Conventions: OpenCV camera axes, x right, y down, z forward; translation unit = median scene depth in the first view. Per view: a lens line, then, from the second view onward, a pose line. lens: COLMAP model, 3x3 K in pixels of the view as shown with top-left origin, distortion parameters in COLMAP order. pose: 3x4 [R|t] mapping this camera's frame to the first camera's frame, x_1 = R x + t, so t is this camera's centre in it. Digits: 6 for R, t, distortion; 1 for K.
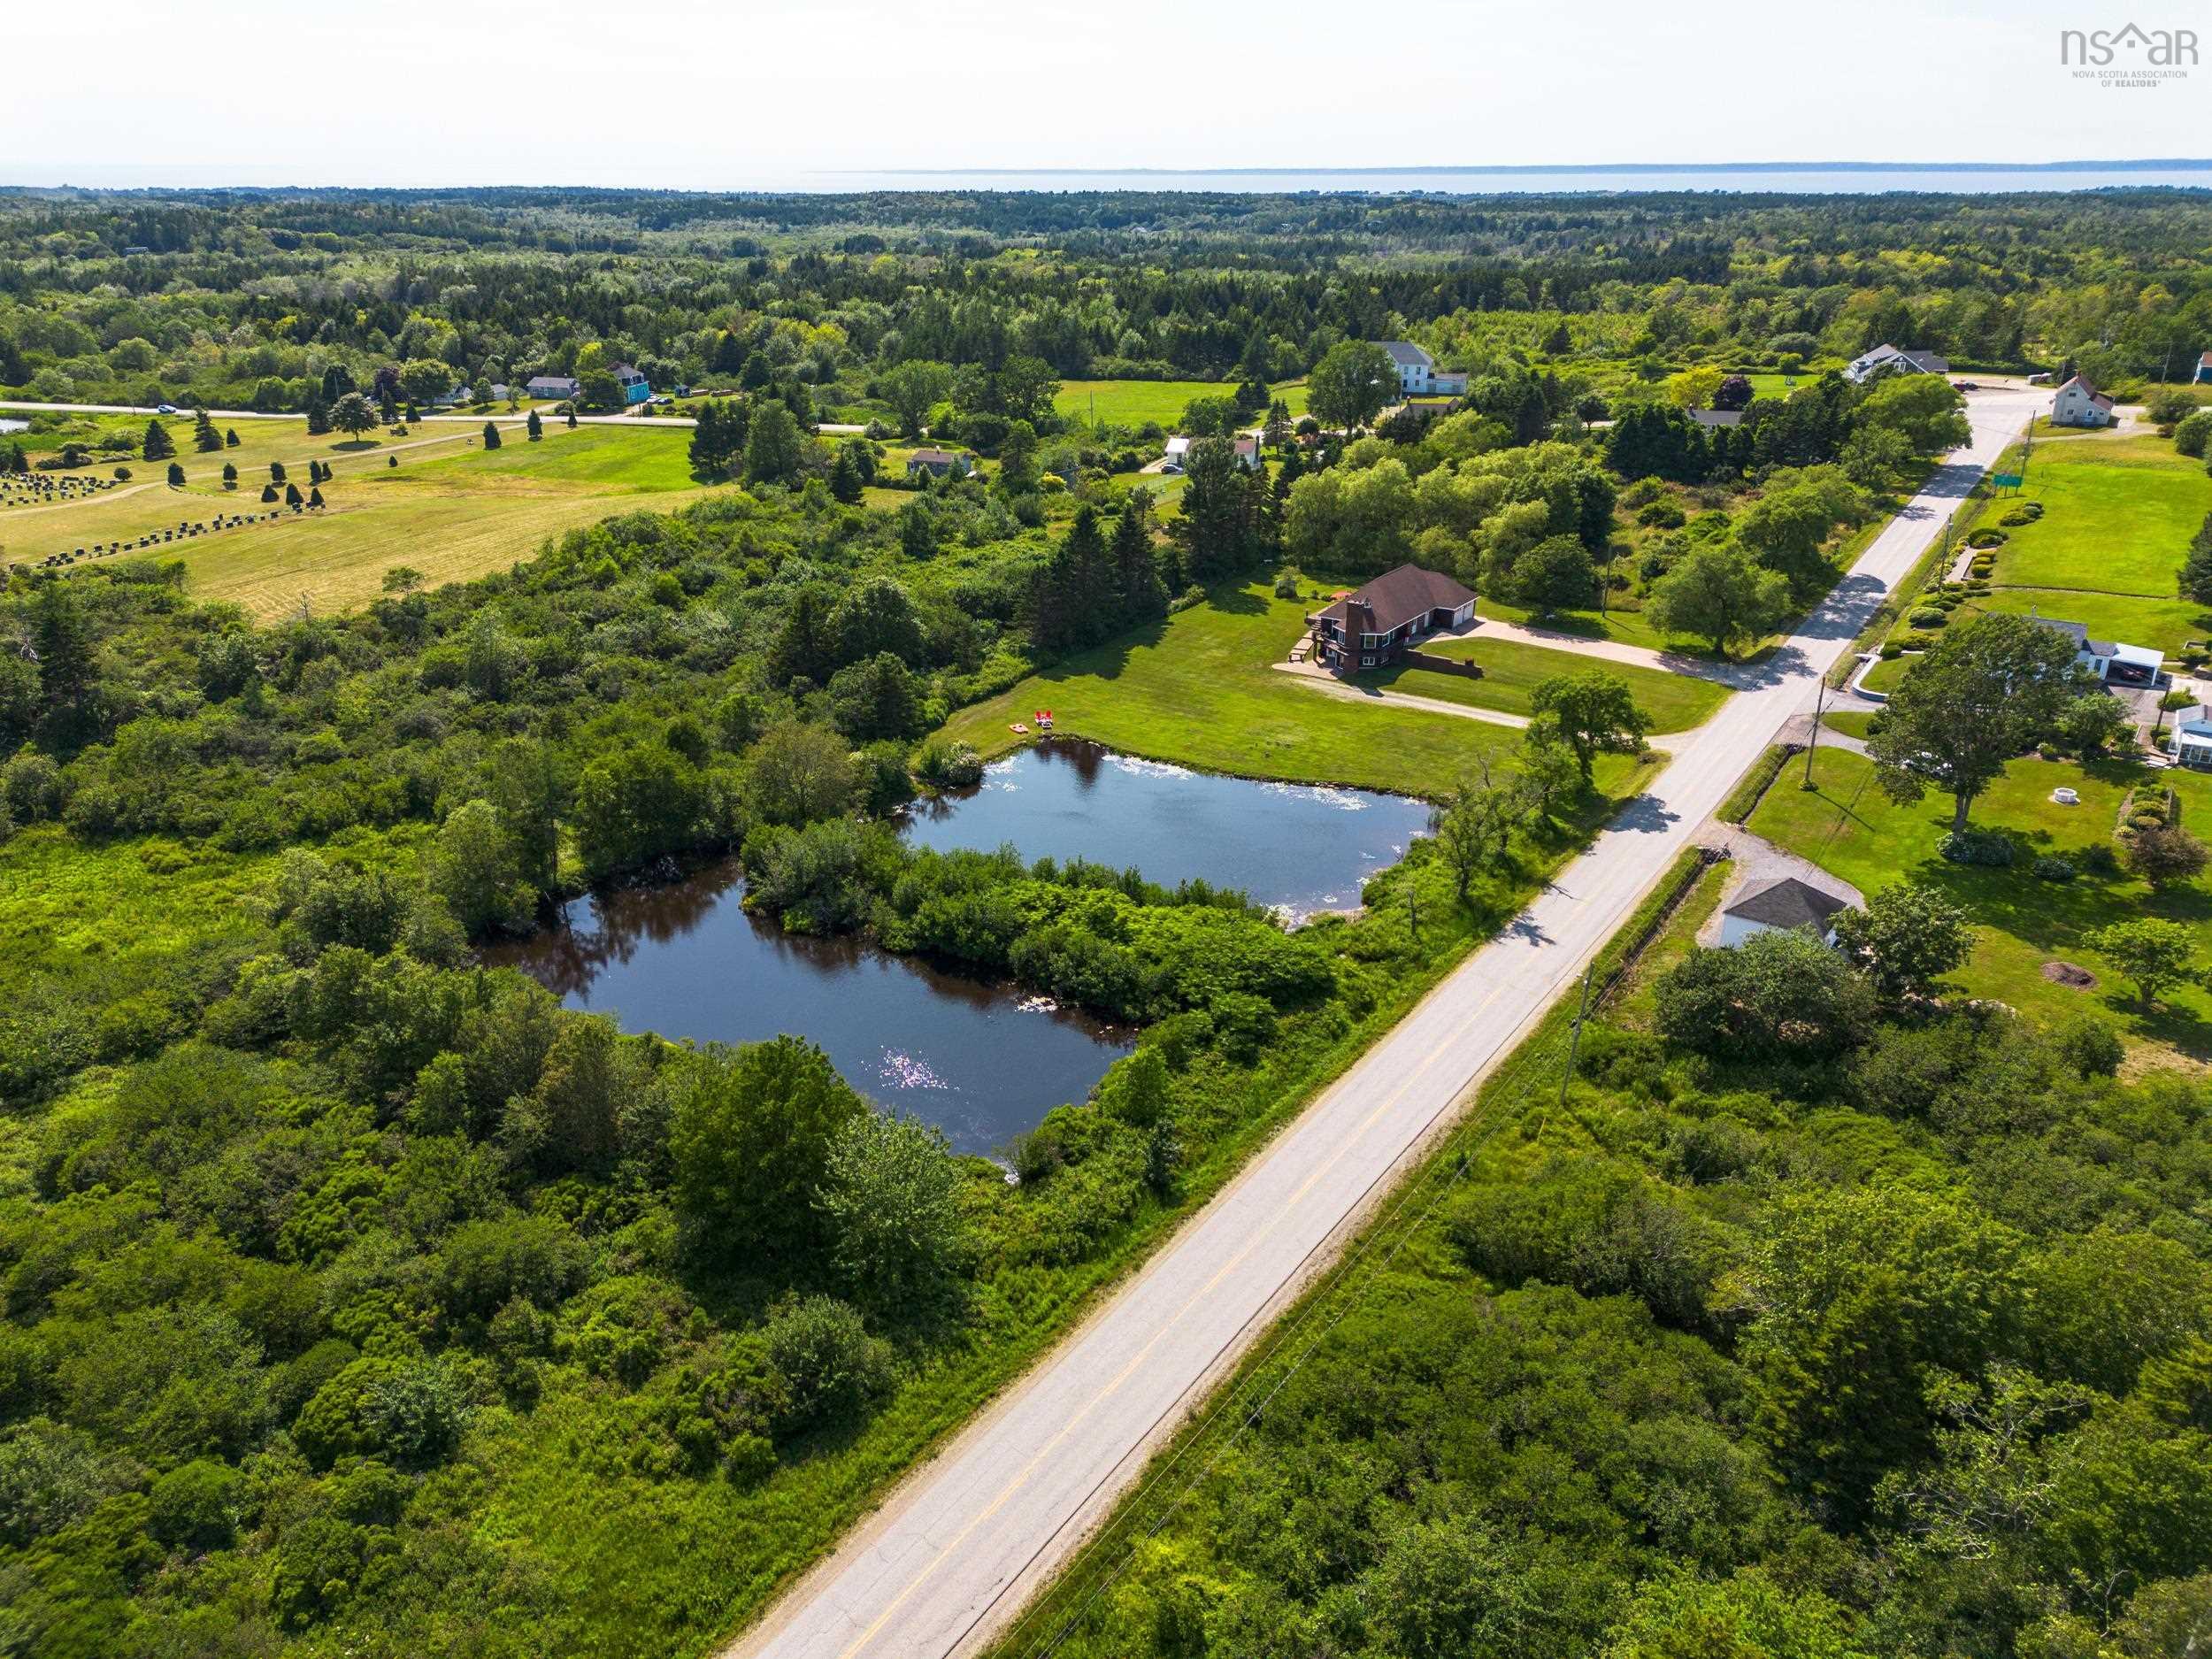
lens RADIAL K [[1526.2, 0, 1106.0], [0, 1526.2, 829.5], [0, 0, 1]] dist [0.058785, -0.053767]
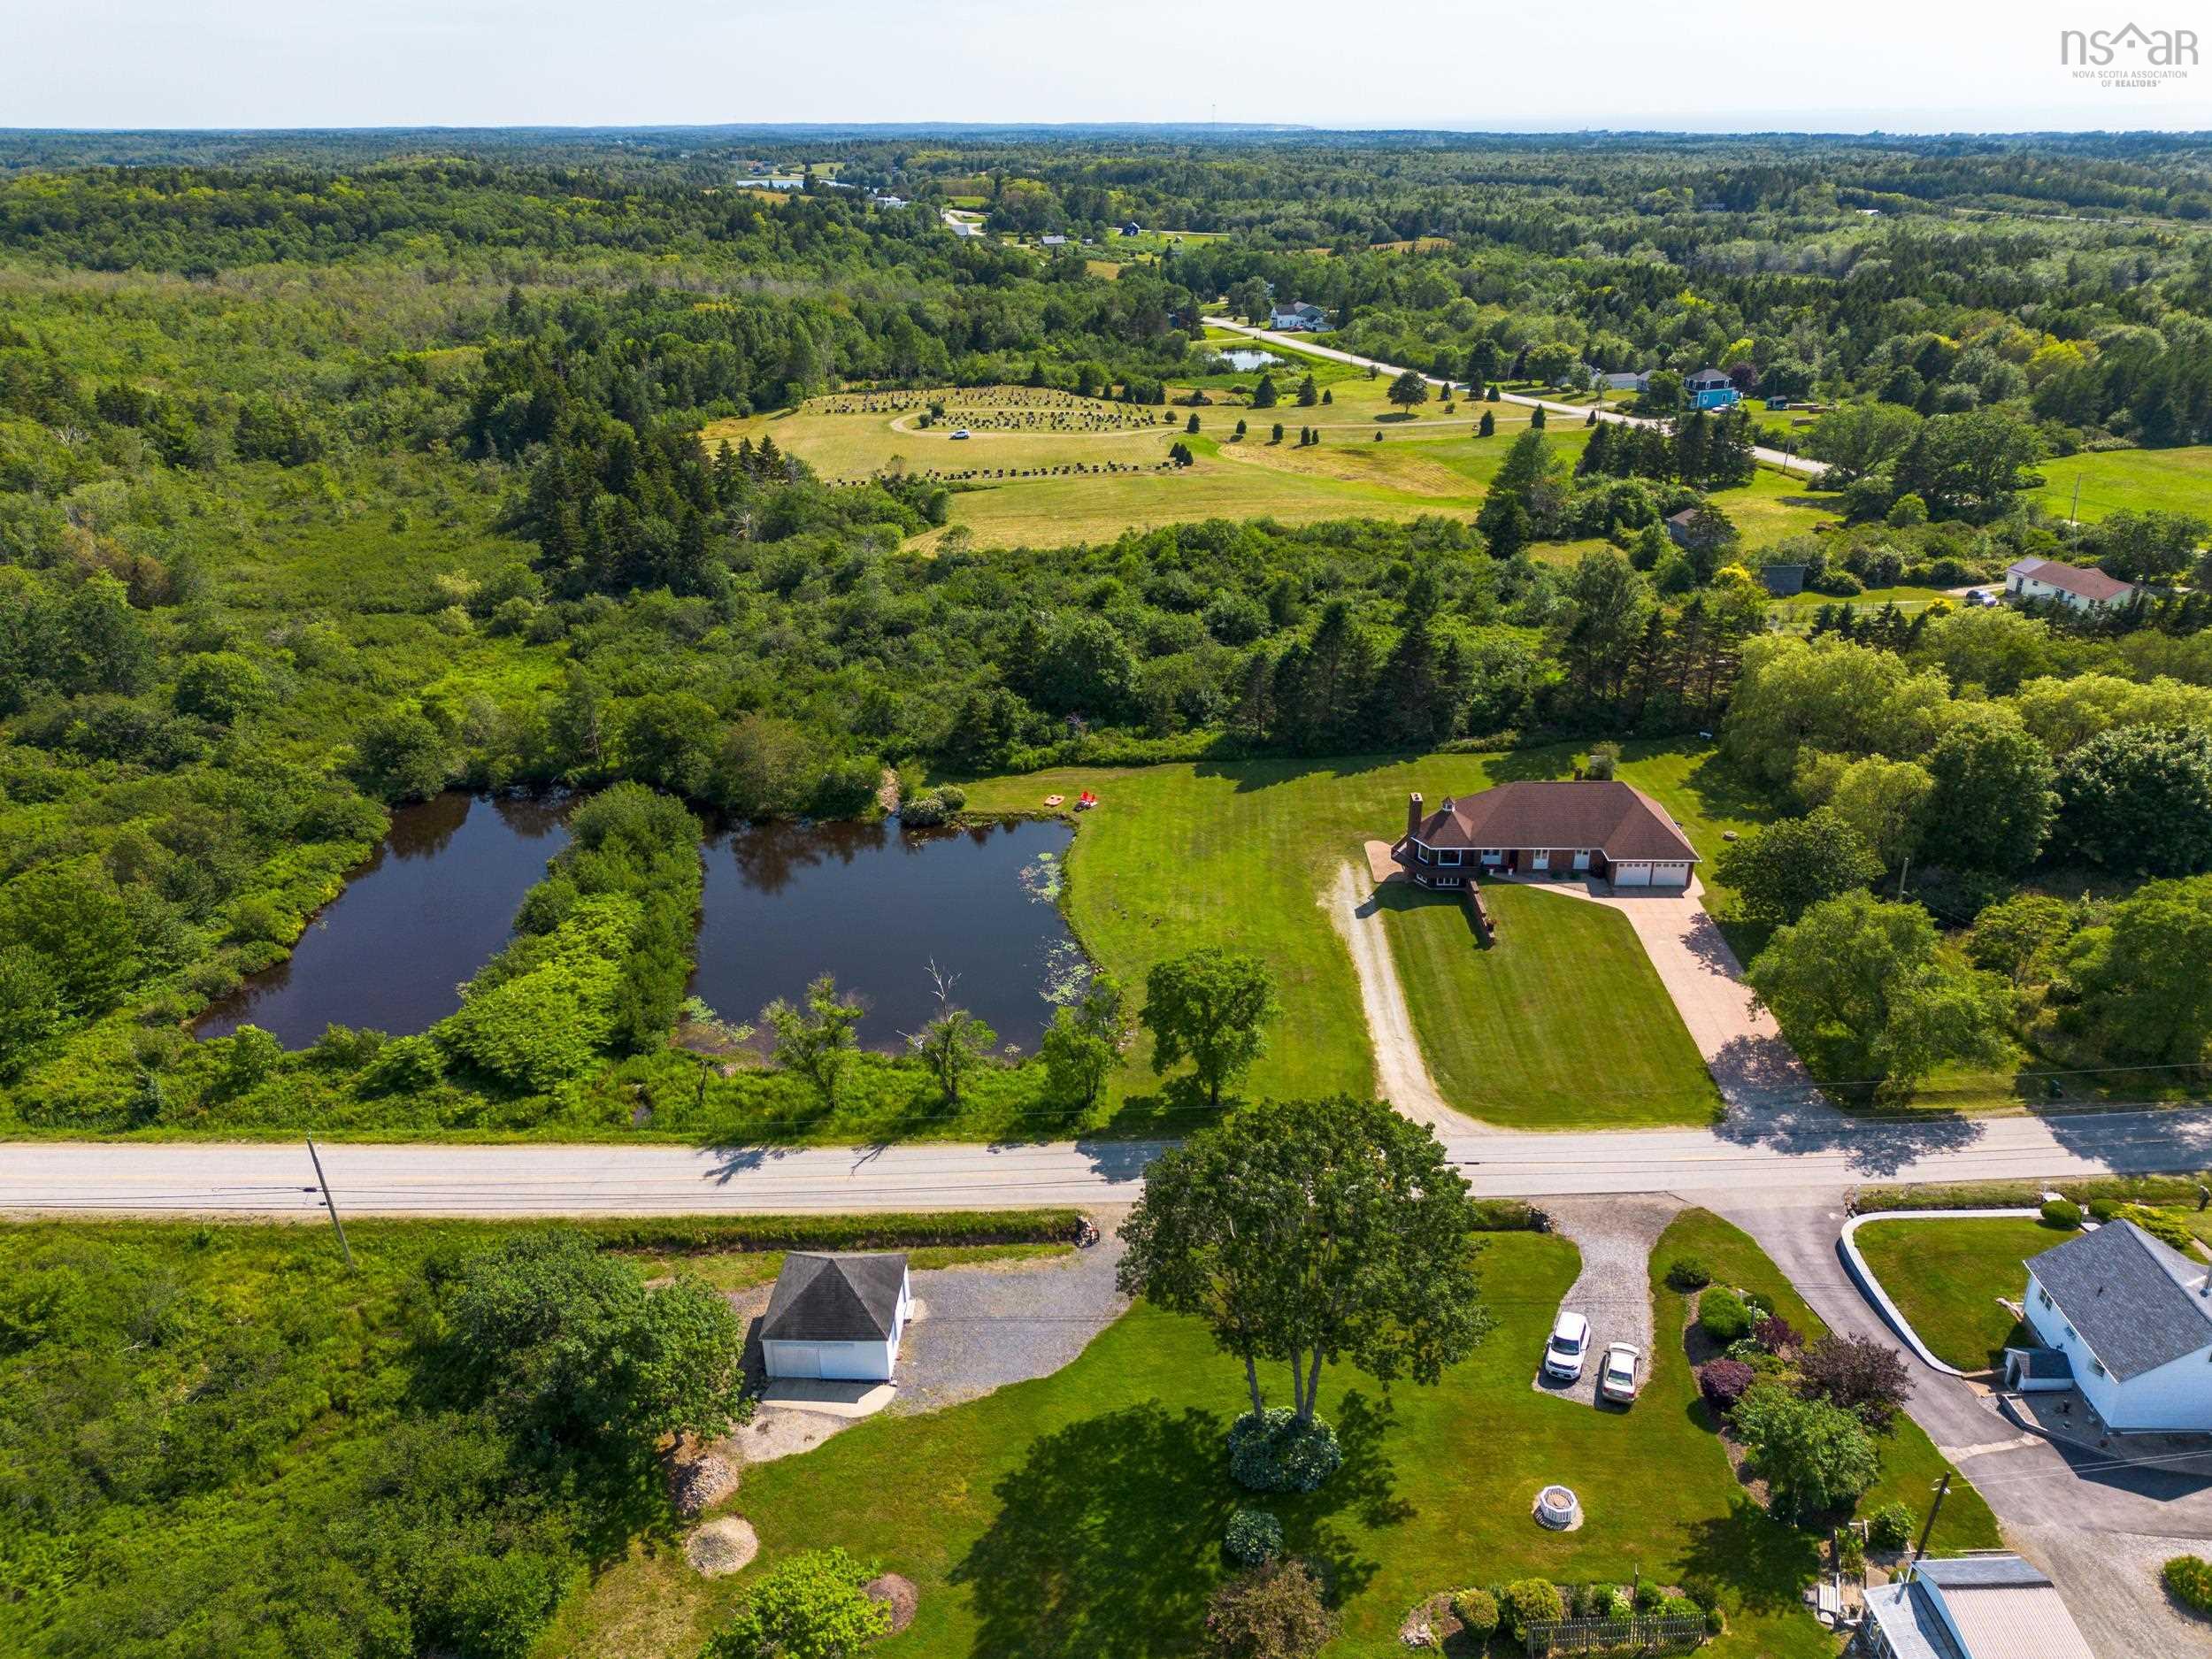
lens RADIAL K [[1526.2, 0, 1106.0], [0, 1526.2, 829.5], [0, 0, 1]] dist [0.058785, -0.053767]
pose [[0.559376, 0.339143, -0.756360, 0.663532], [-0.316623, 0.930701, 0.183153, -0.224465], [0.766060, 0.137030, 0.627992, 0.398166]]
